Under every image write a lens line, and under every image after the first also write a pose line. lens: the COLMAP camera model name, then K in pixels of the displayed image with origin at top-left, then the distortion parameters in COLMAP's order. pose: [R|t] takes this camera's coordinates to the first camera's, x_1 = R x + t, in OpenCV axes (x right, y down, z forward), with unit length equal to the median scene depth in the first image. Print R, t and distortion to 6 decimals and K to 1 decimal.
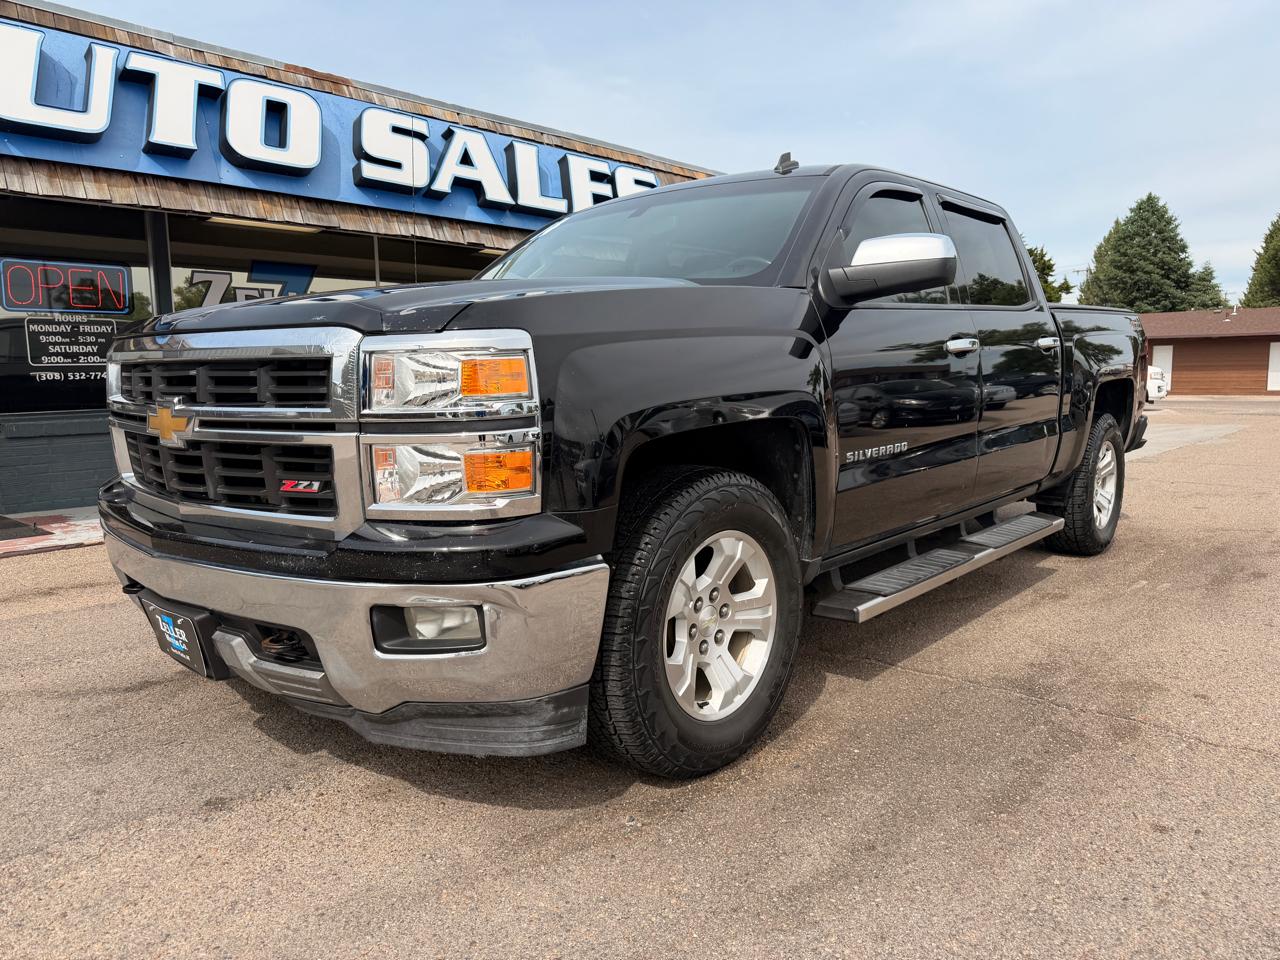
lens RADIAL K [[920.1, 0, 639.5], [0, 920.1, 482.7], [0, 0, 1]] dist [0.004326, -0.008002]
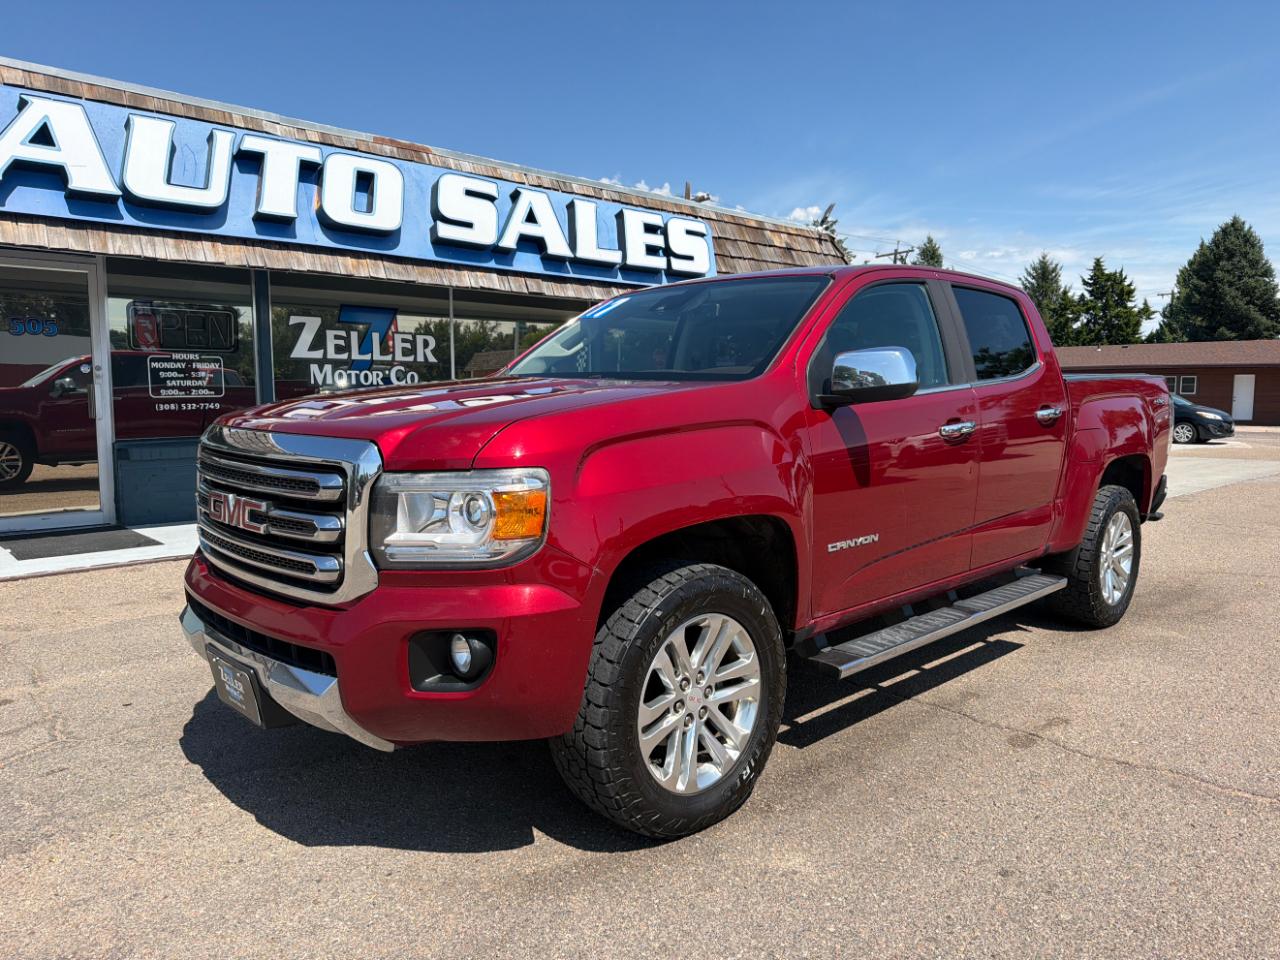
lens RADIAL K [[911.9, 0, 643.1], [0, 911.9, 482.4], [0, 0, 1]] dist [0.049572, -0.071660]
pose [[0.997074, 0.023299, -0.072812, 0.038224], [-0.024479, 0.999582, -0.015351, -0.017167], [0.072424, 0.017088, 0.997228, -0.097818]]
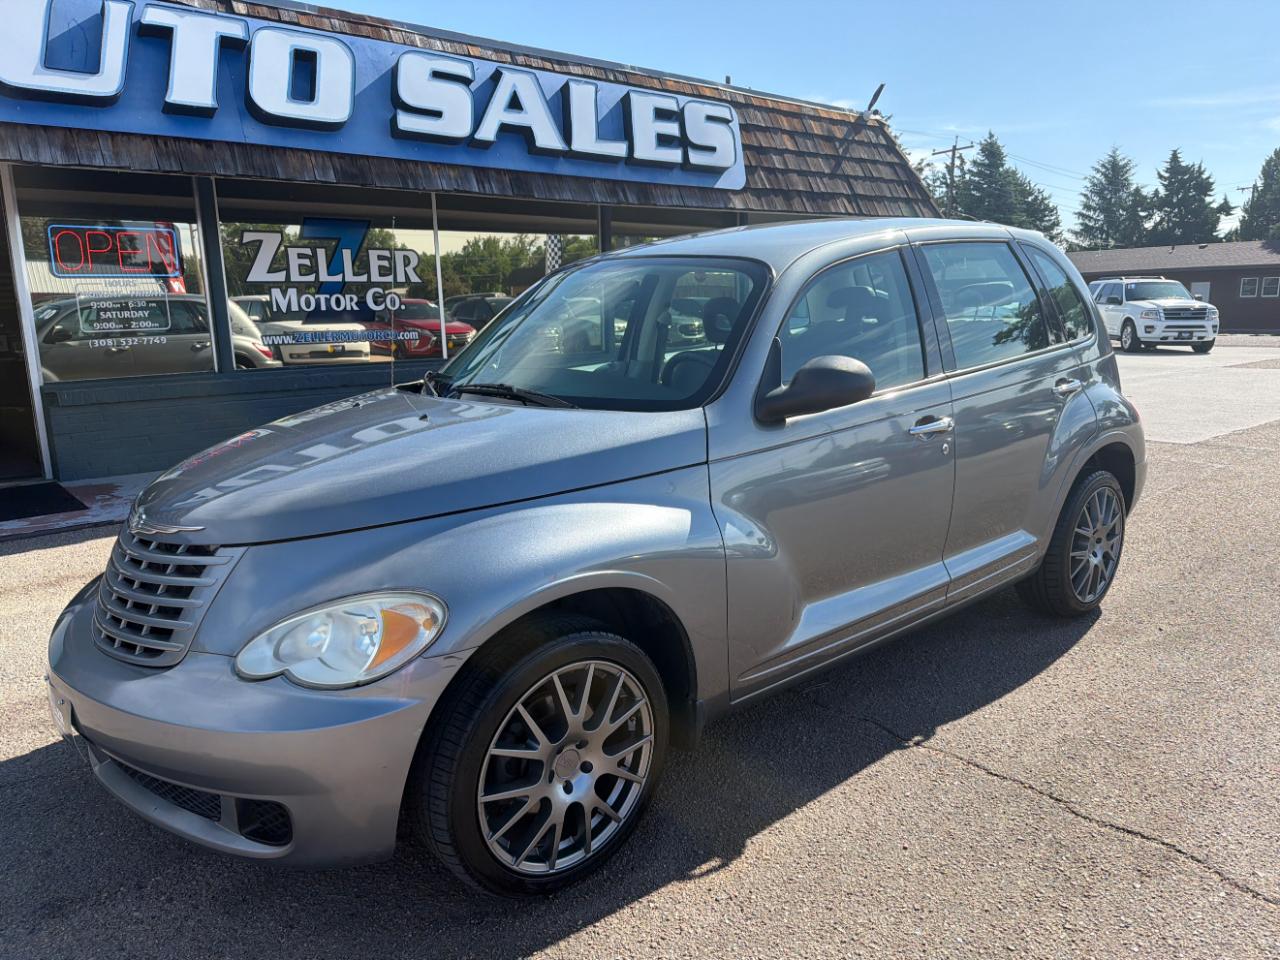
lens RADIAL K [[917.2, 0, 645.0], [0, 917.2, 490.9], [0, 0, 1]] dist [0.001356, -0.005166]
pose [[0.992398, 0.017965, -0.121753, 0.066635], [-0.007582, 0.996333, 0.085218, -0.042573], [0.122837, -0.083647, 0.988895, 0.068406]]
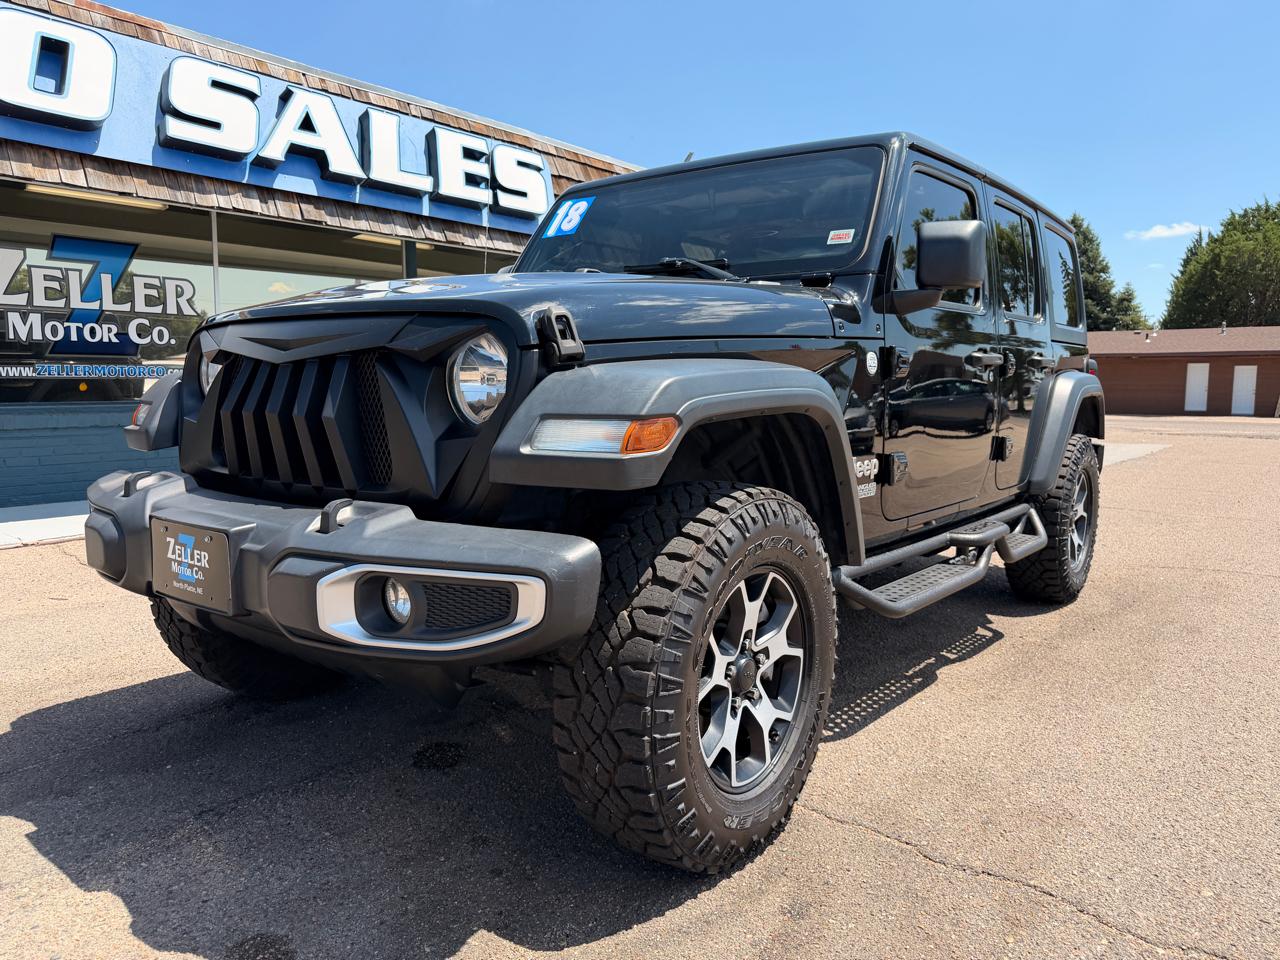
lens RADIAL K [[925.5, 0, 638.3], [0, 925.5, 481.4], [0, 0, 1]] dist [-0.009736, 0.003537]
pose [[0.997714, 0.013930, 0.066120, 0.073541], [-0.013207, 0.999848, -0.011359, -0.011282], [-0.066268, 0.010459, 0.997747, 0.126037]]
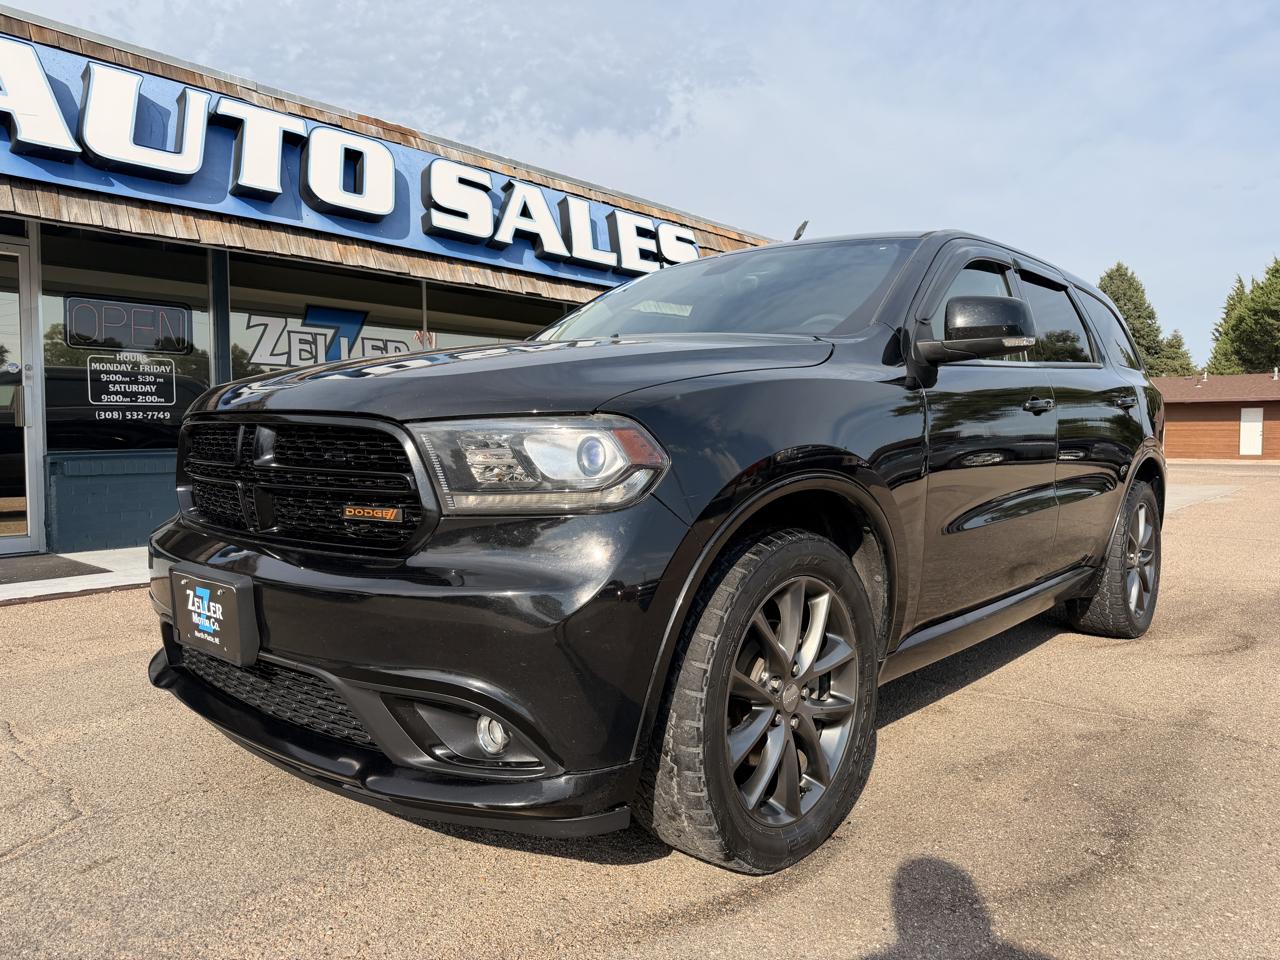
lens RADIAL K [[911.1, 0, 639.9], [0, 911.1, 480.1], [0, 0, 1]] dist [0.056985, -0.085262]
pose [[0.999438, 0.013016, 0.030886, -0.094313], [-0.011008, 0.997870, -0.064304, 0.010898], [-0.031657, 0.063928, 0.997452, 0.000010]]
